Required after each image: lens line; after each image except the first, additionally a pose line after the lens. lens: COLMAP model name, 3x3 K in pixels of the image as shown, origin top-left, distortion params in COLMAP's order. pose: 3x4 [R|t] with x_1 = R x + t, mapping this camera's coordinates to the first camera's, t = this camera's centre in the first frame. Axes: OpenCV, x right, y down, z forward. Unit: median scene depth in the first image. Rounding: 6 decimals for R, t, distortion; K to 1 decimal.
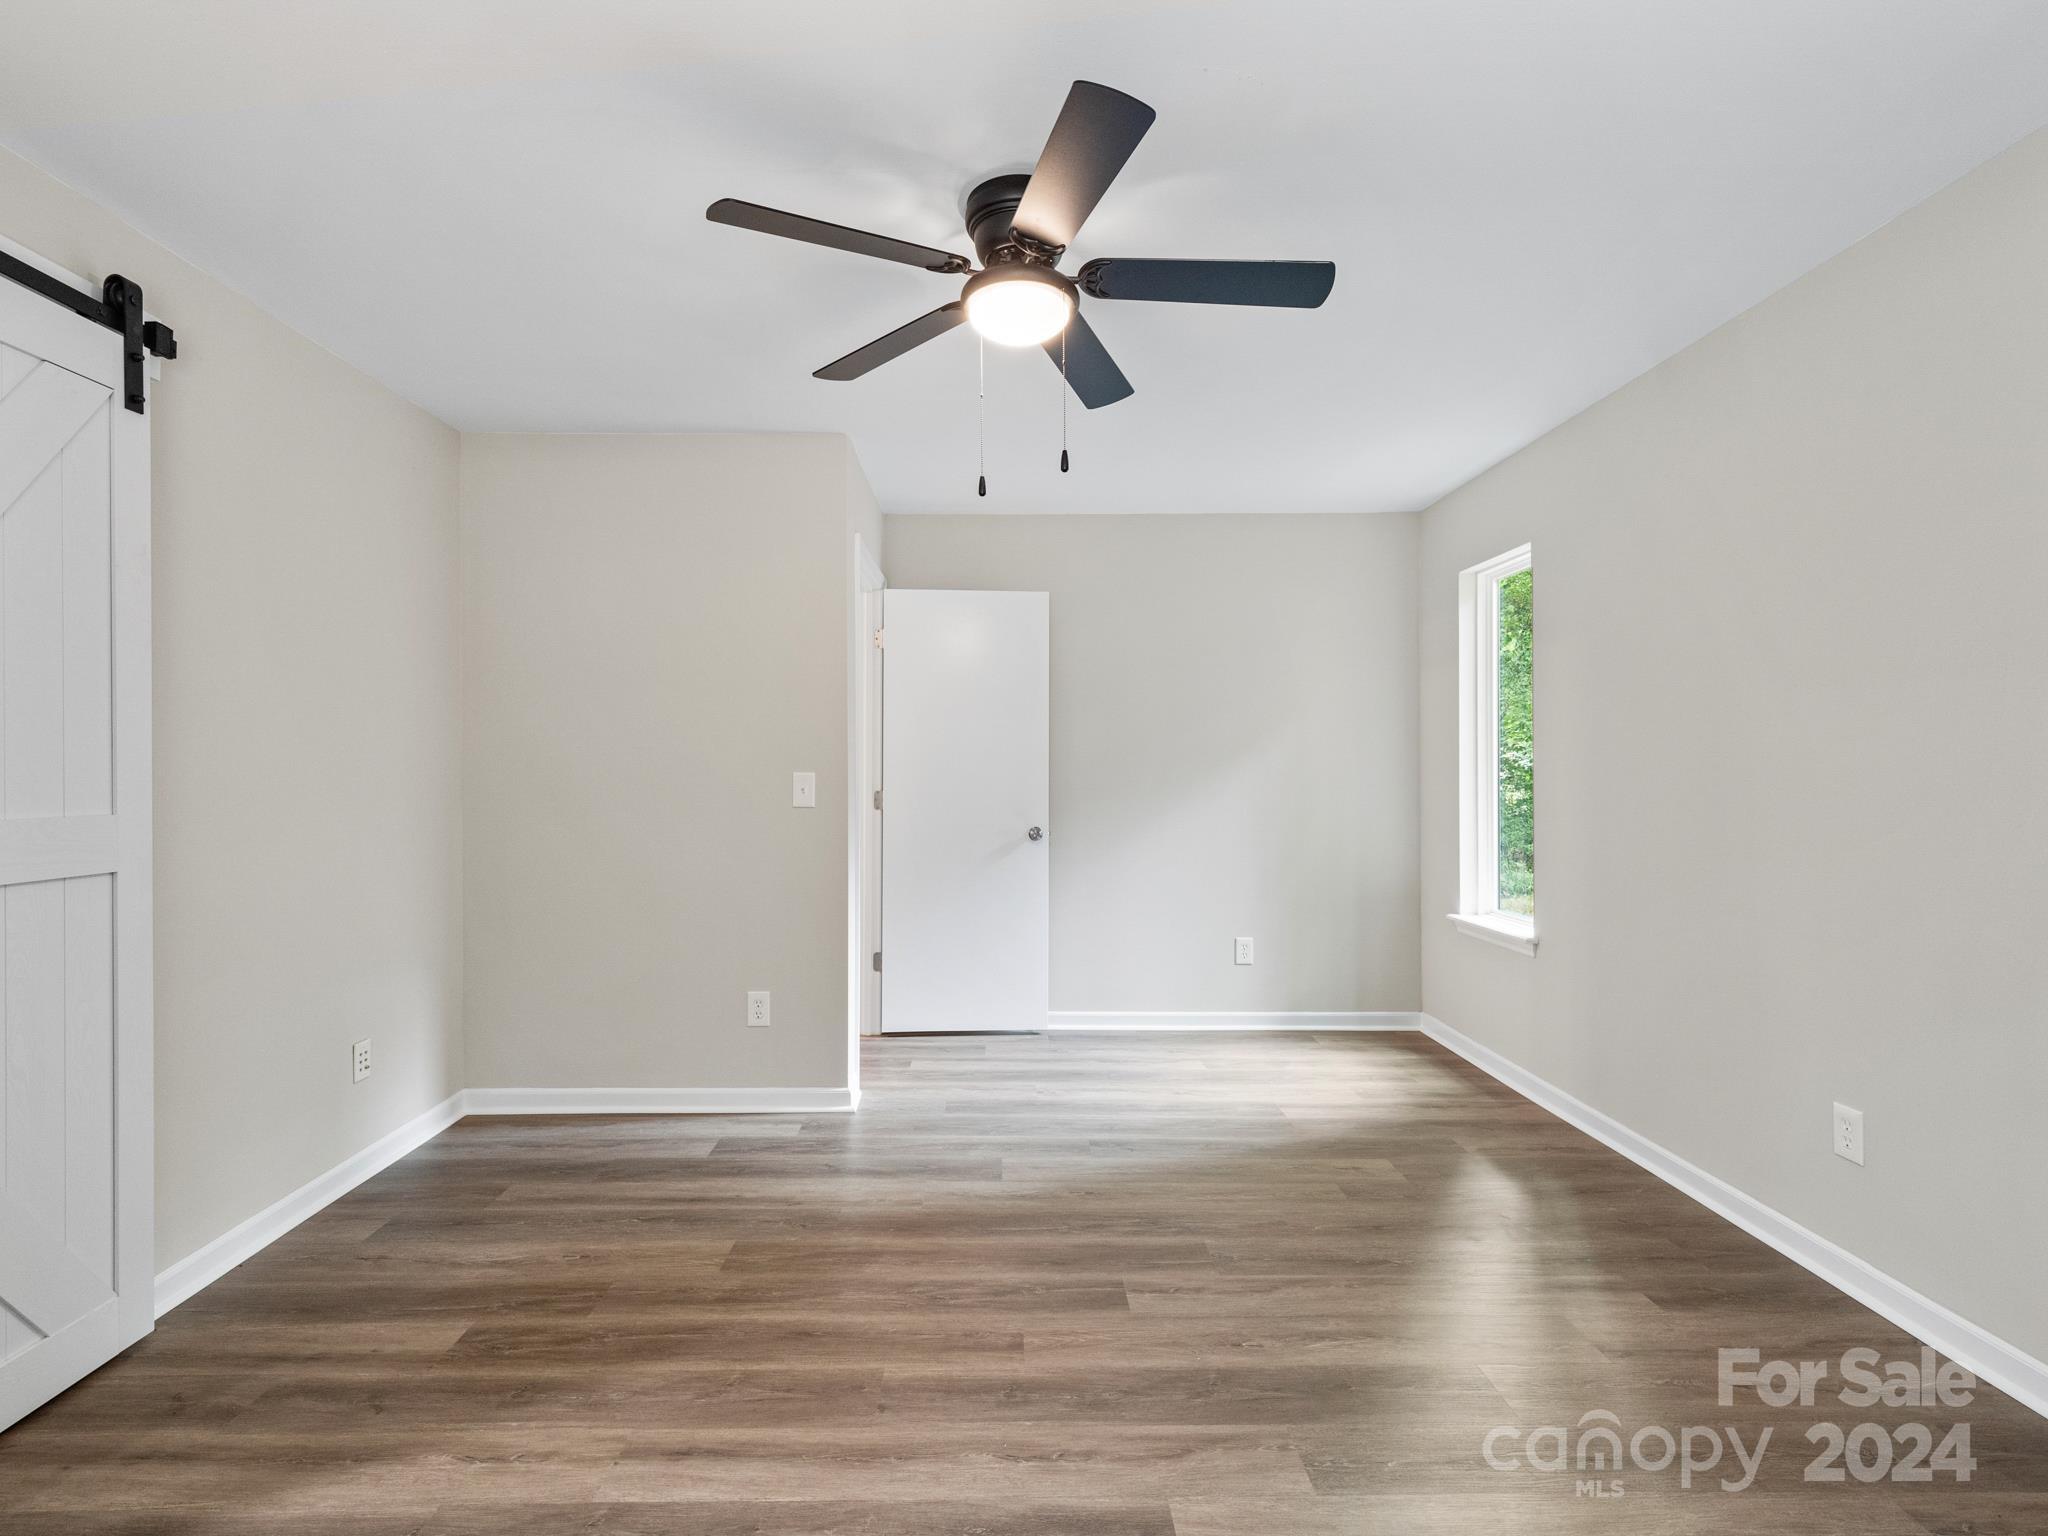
lens RADIAL K [[997.0, 0, 988.1], [0, 997.0, 773.9], [0, 0, 1]] dist [0.000954, 0.000861]
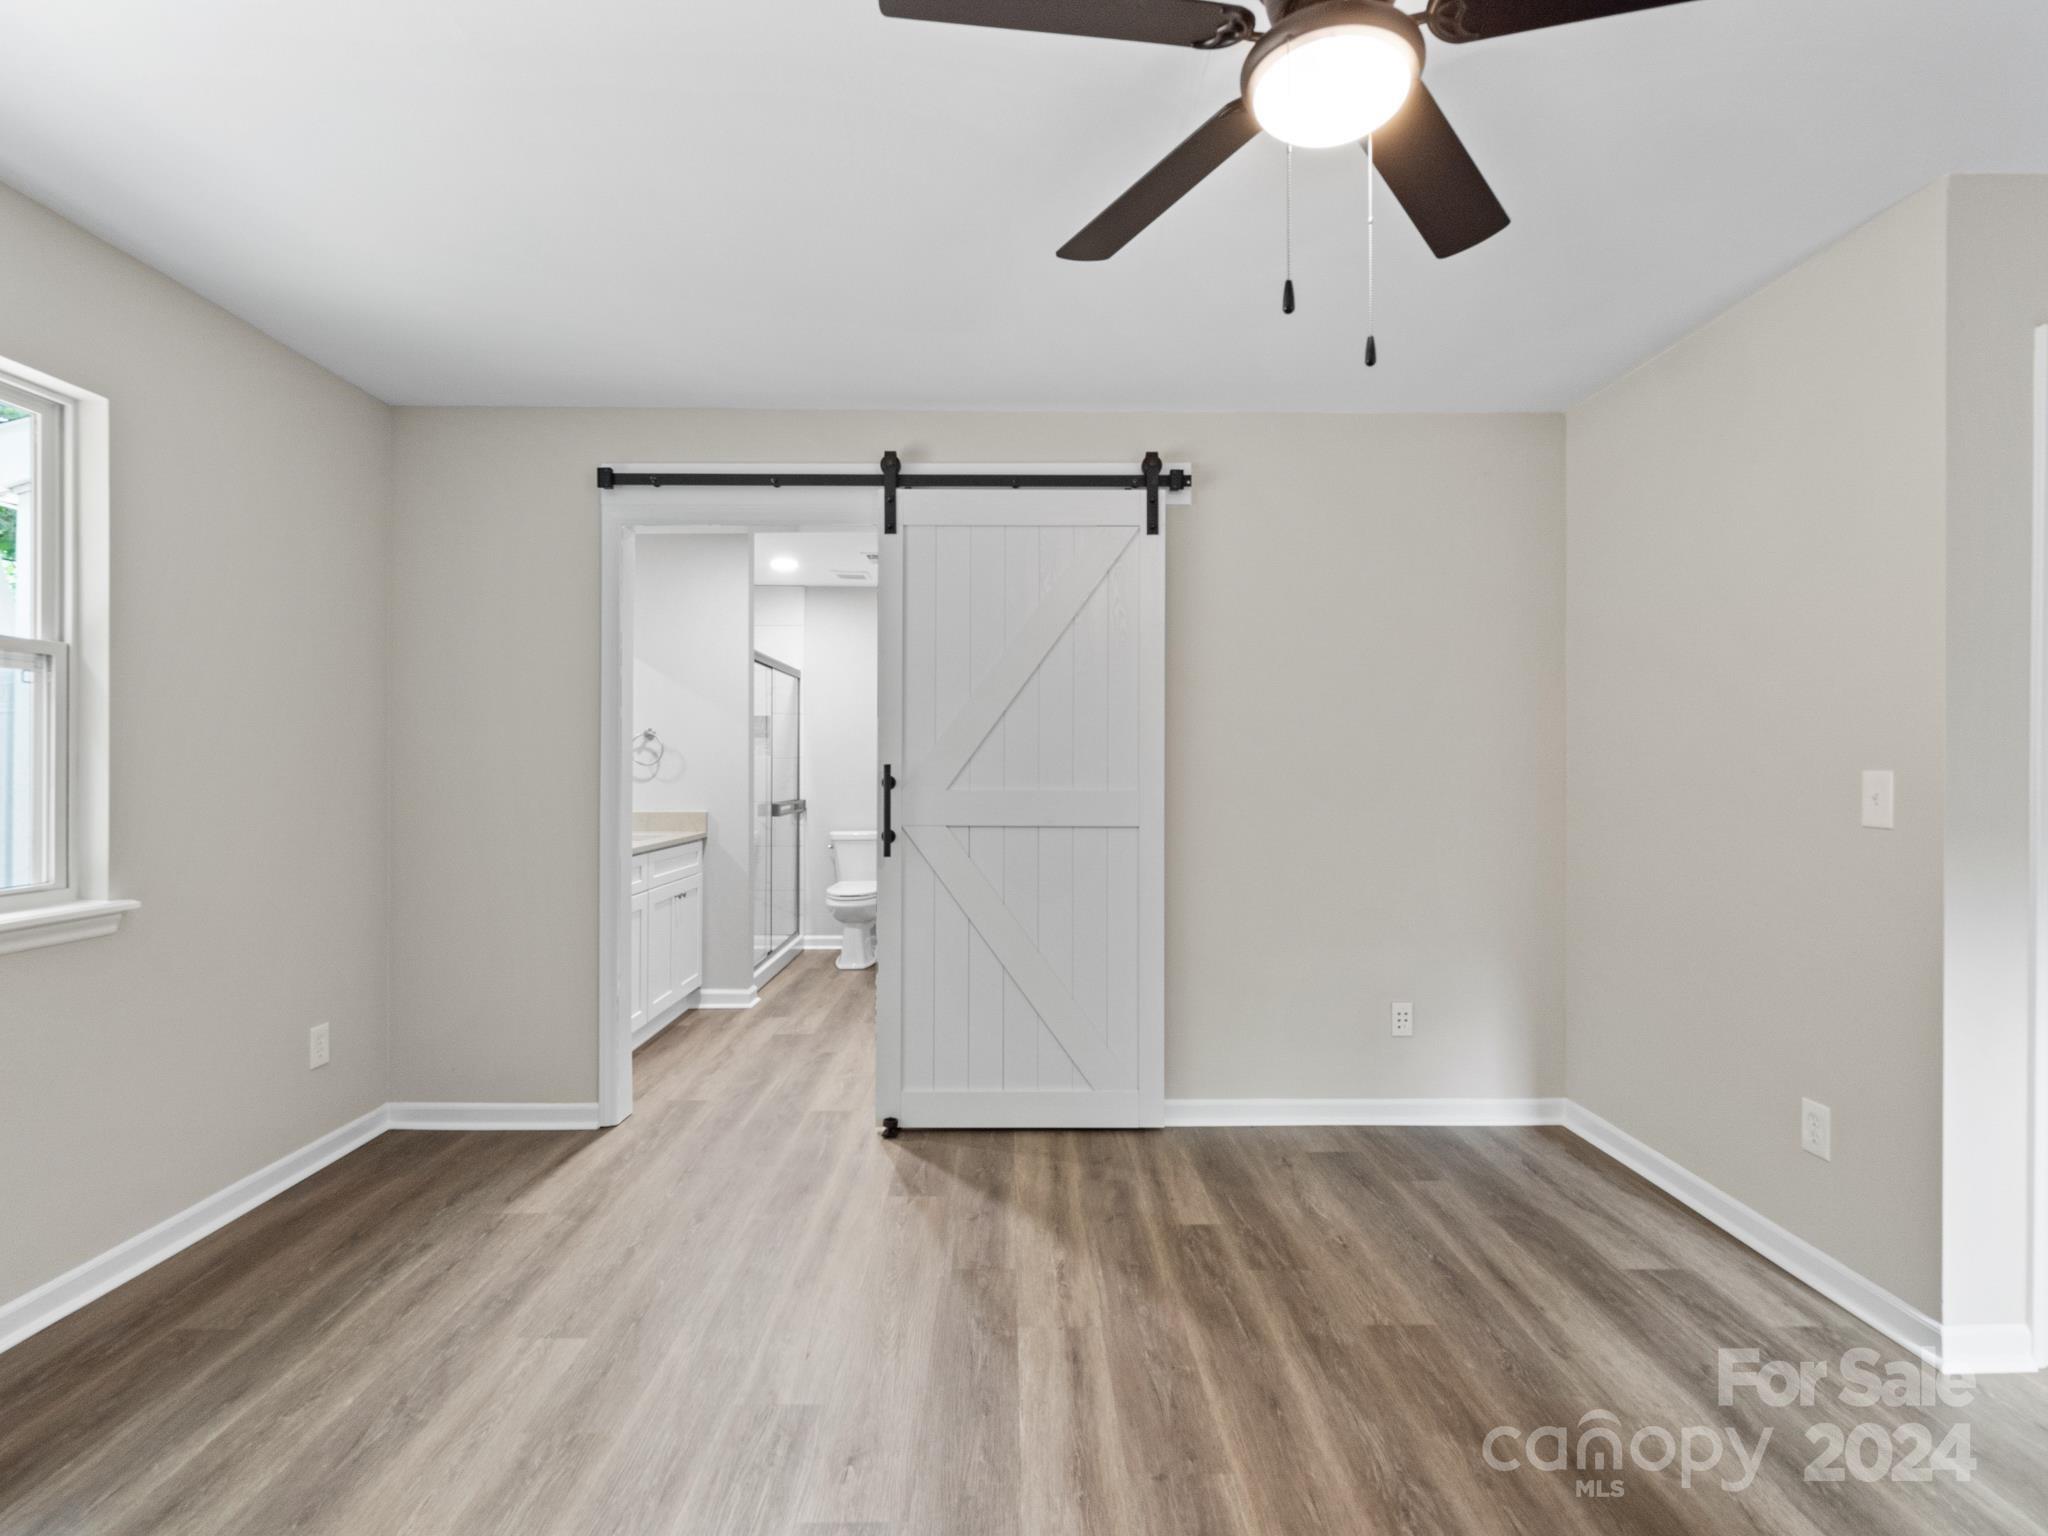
lens RADIAL K [[990.9, 0, 1024.0], [0, 990.9, 768.0], [0, 0, 1]] dist [0.002329, 0.000379]
pose [[0.016550, 0.007650, -0.999834, 0.659189], [-0.009169, 0.999930, 0.007499, -0.006256], [0.999821, 0.009043, 0.016619, 0.726124]]
